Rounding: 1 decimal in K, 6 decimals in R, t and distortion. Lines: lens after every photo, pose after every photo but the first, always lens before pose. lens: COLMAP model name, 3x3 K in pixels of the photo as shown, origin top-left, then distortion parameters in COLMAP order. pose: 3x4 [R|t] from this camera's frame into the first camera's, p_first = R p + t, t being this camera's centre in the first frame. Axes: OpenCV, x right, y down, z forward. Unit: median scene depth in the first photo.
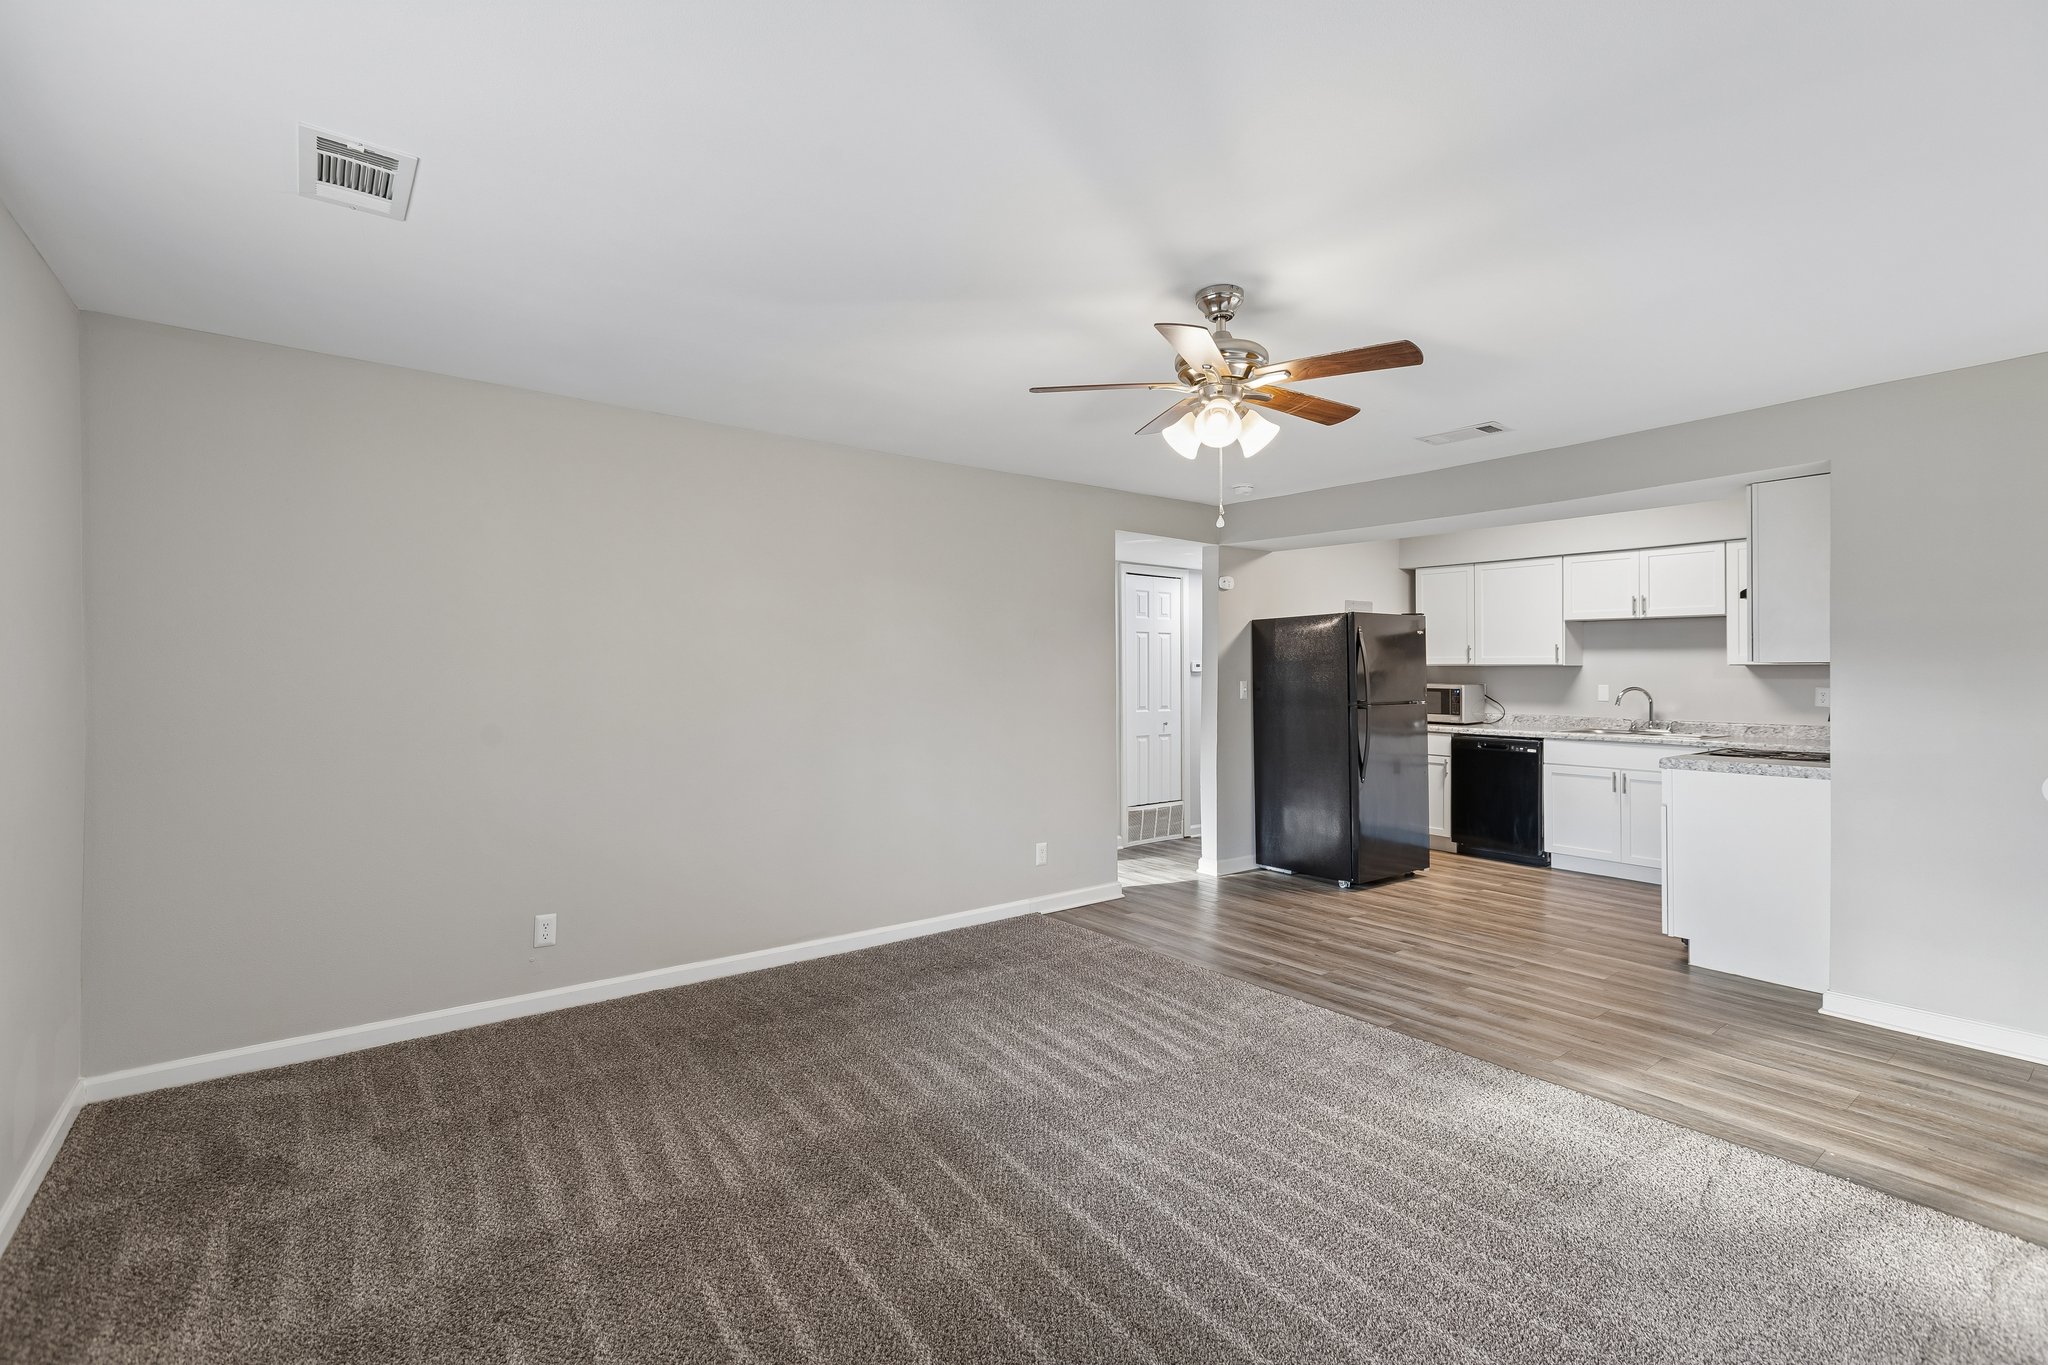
lens RADIAL K [[924.4, 0, 1020.8], [0, 924.4, 661.6], [0, 0, 1]] dist [0.000519, 0.000094]
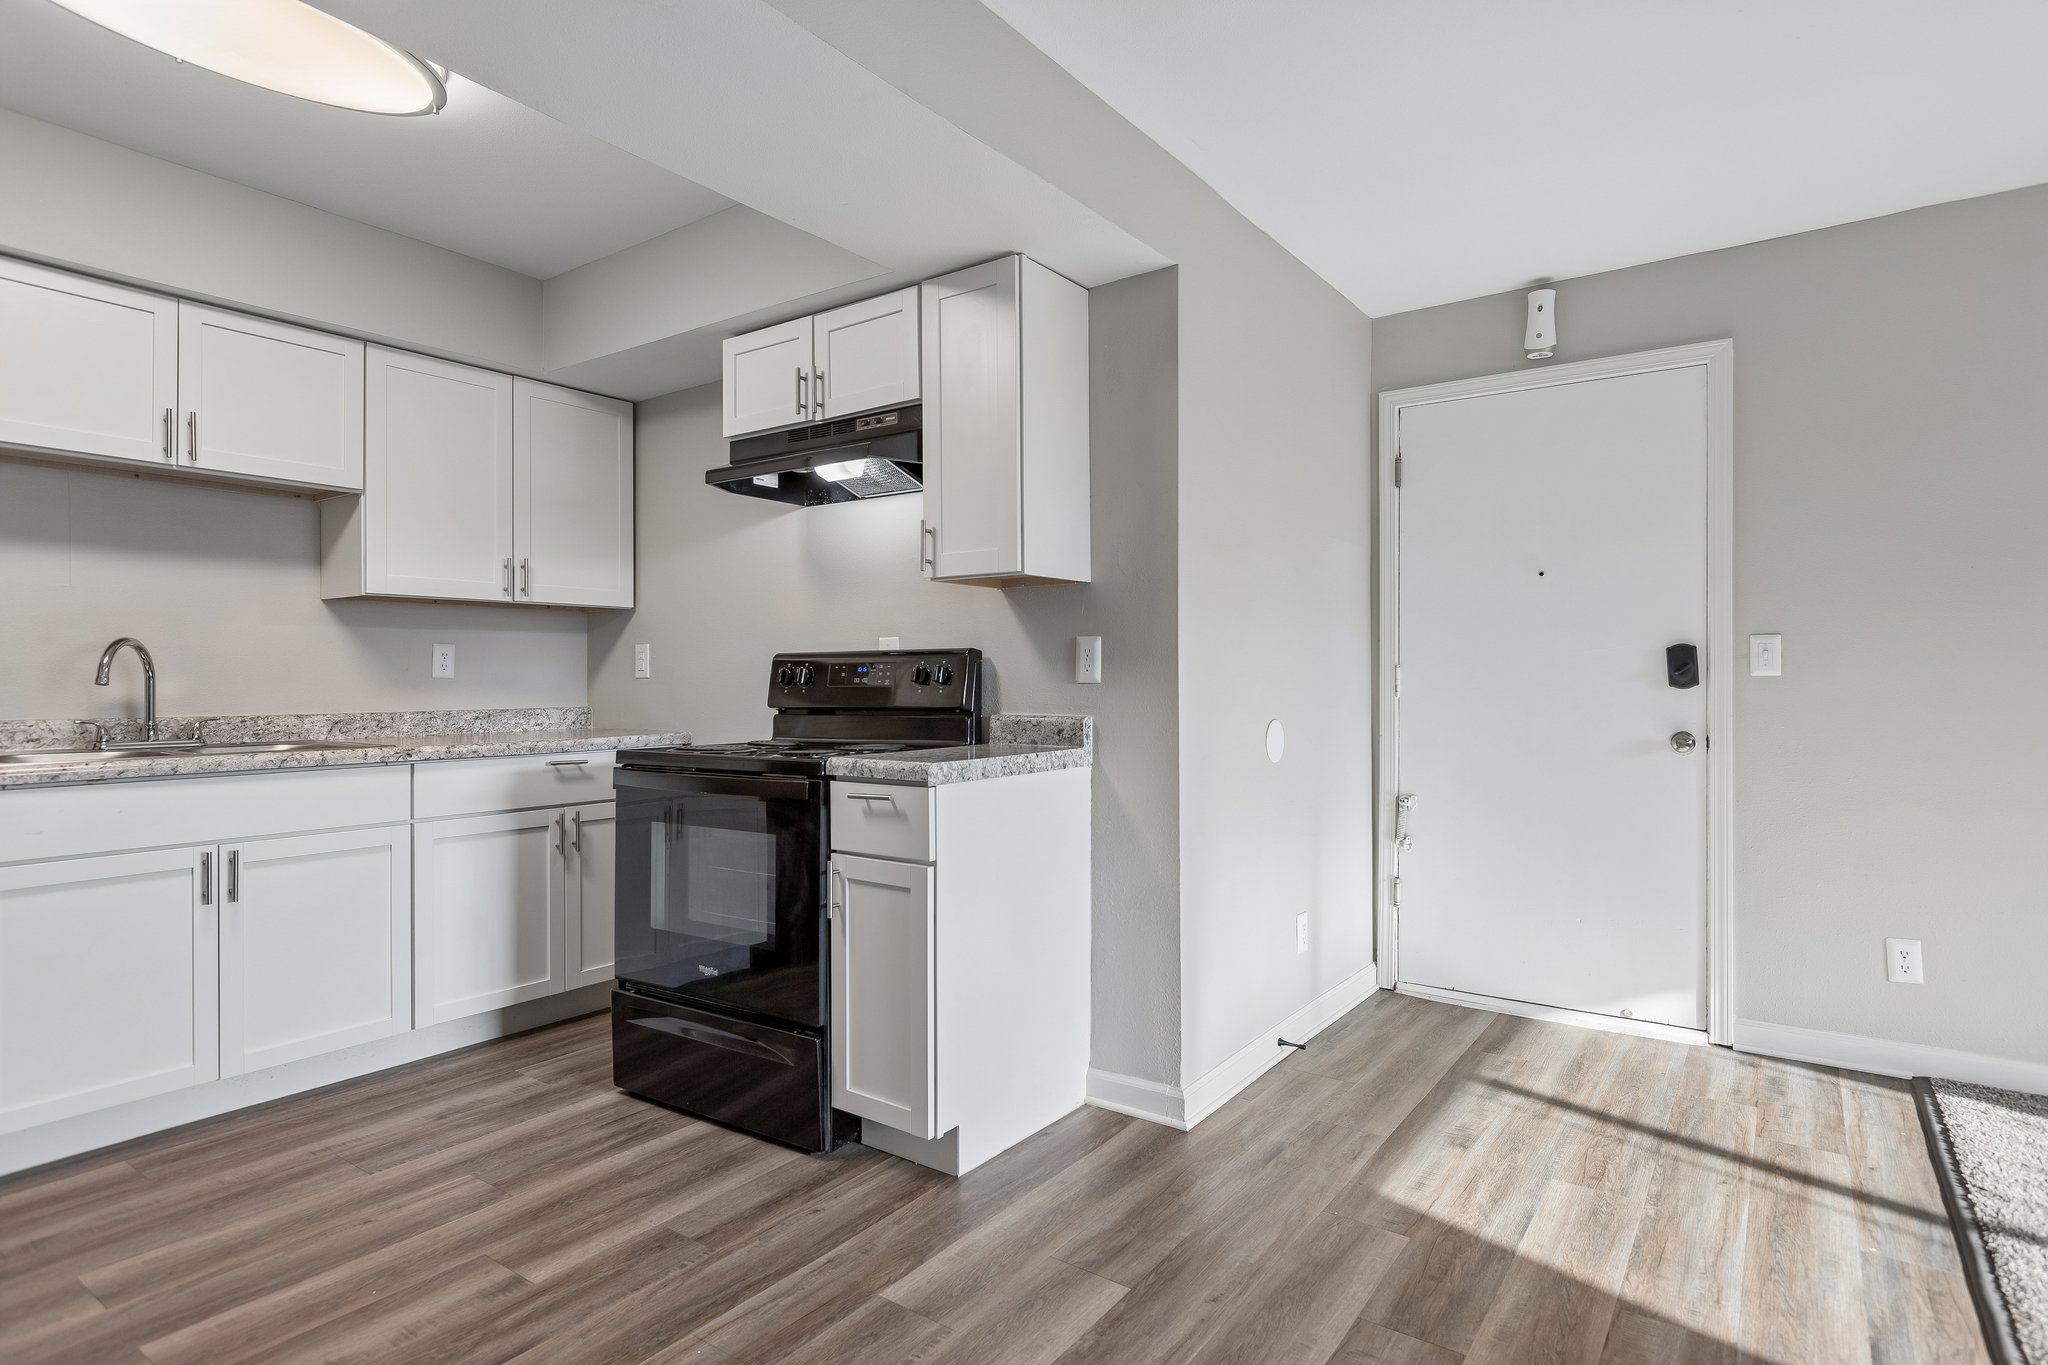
lens RADIAL K [[1074.4, 0, 1019.9], [0, 1074.4, 672.5], [0, 0, 1]] dist [0.001847, -0.000342]
pose [[-0.280832, 0.002316, 0.959754, 0.134316], [-0.010178, 0.999934, -0.005391, 0.050255], [-0.959703, -0.011282, -0.280790, 0.928157]]
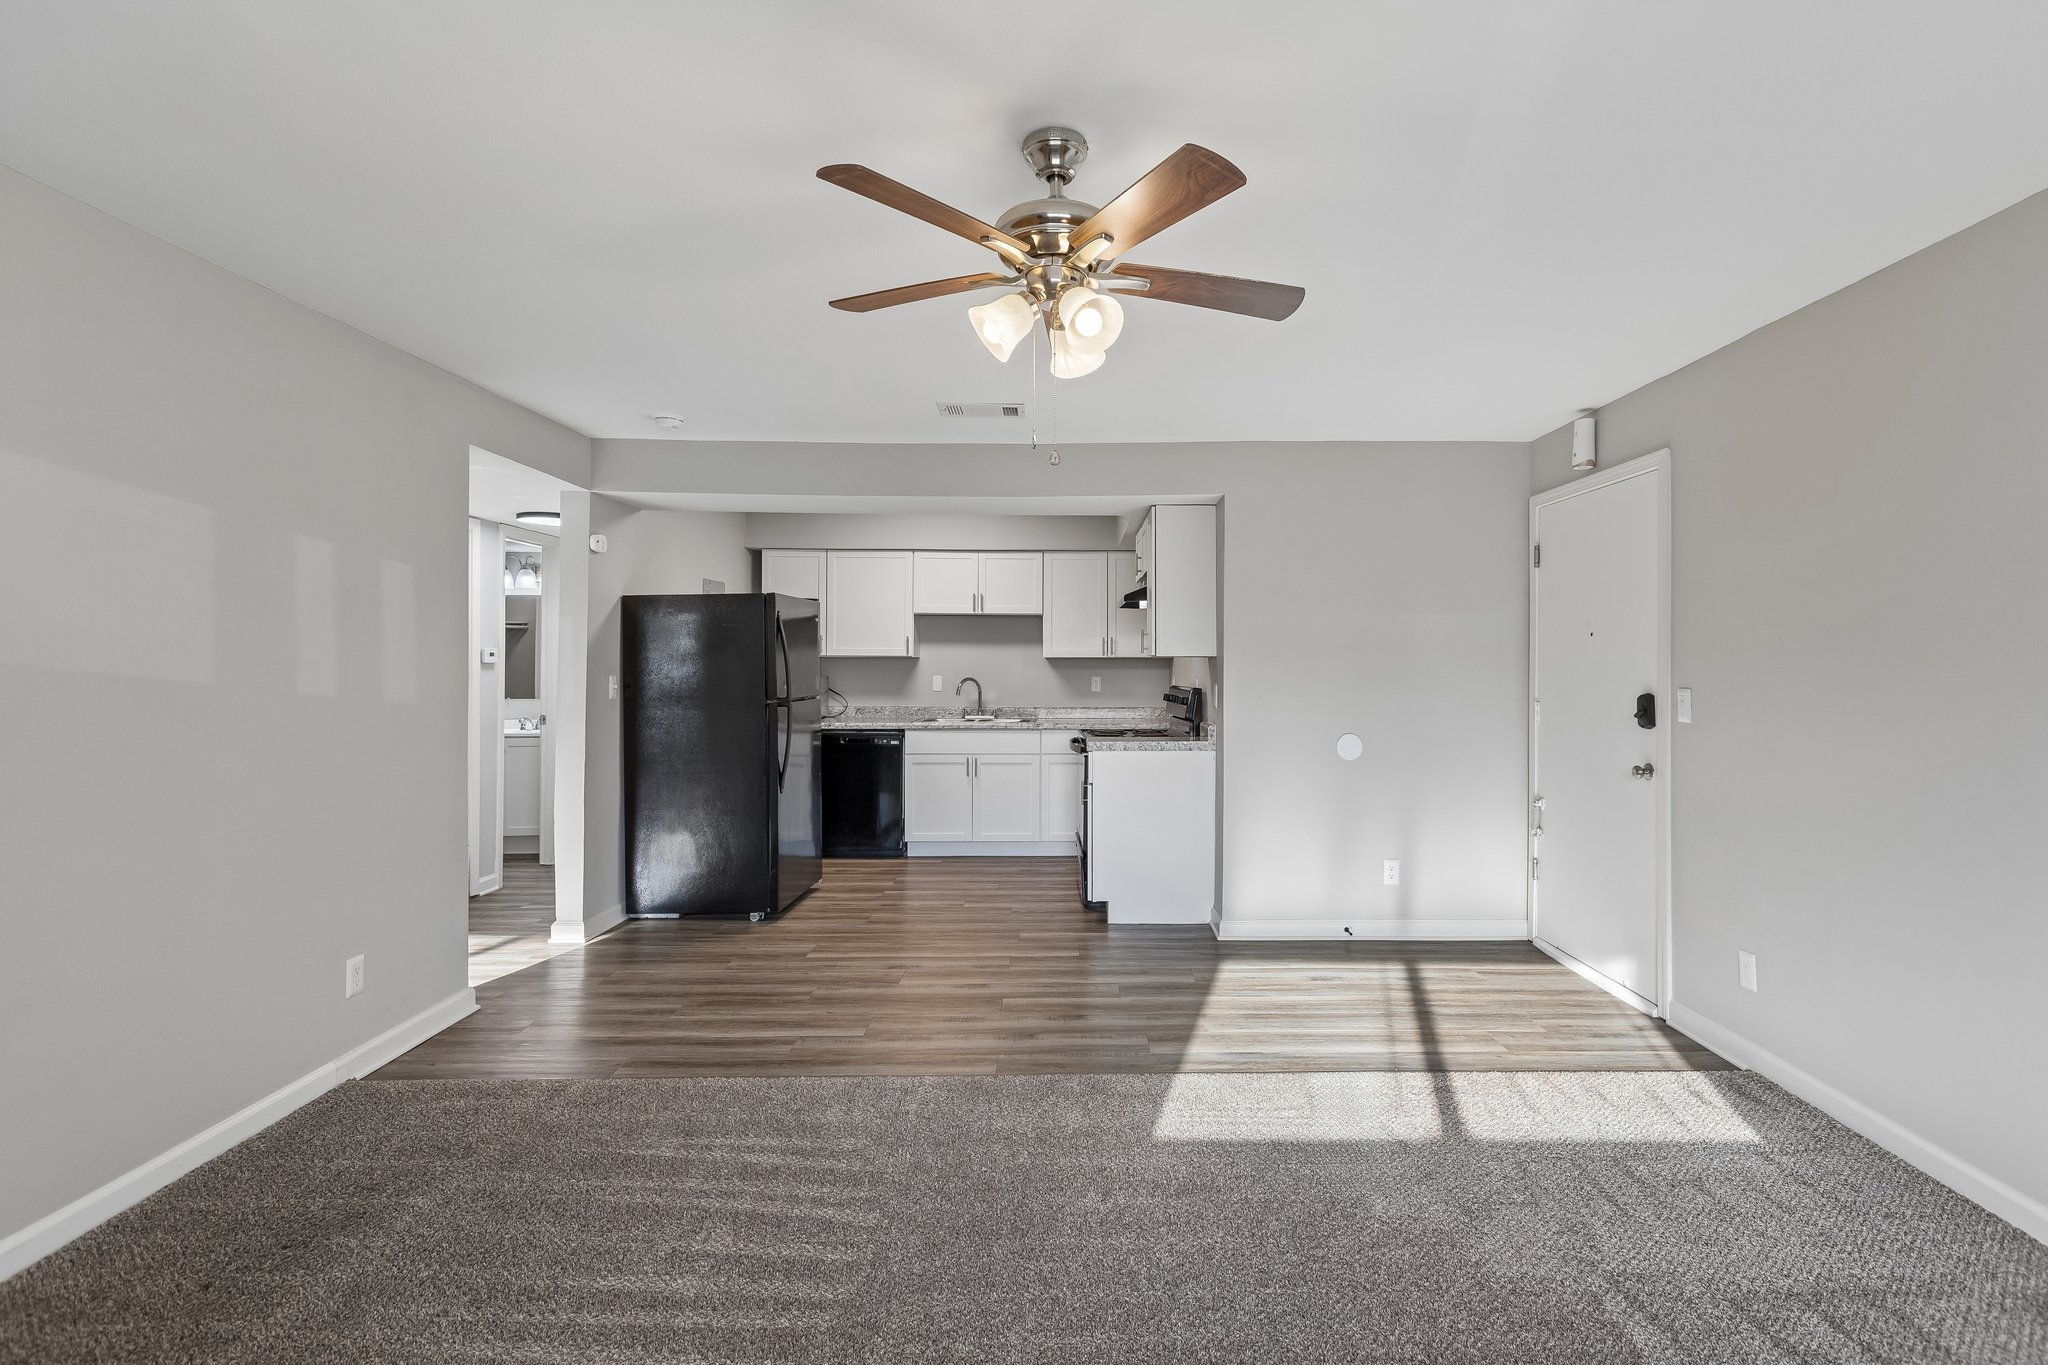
lens RADIAL K [[950.9, 0, 1091.7], [0, 950.9, 654.4], [0, 0, 1]] dist [0.001715, -0.000176]
pose [[0.592696, 0.008166, 0.805385, -0.185401], [-0.010284, 0.999944, -0.002571, 0.001958], [-0.805361, -0.006759, 0.592747, 0.270571]]
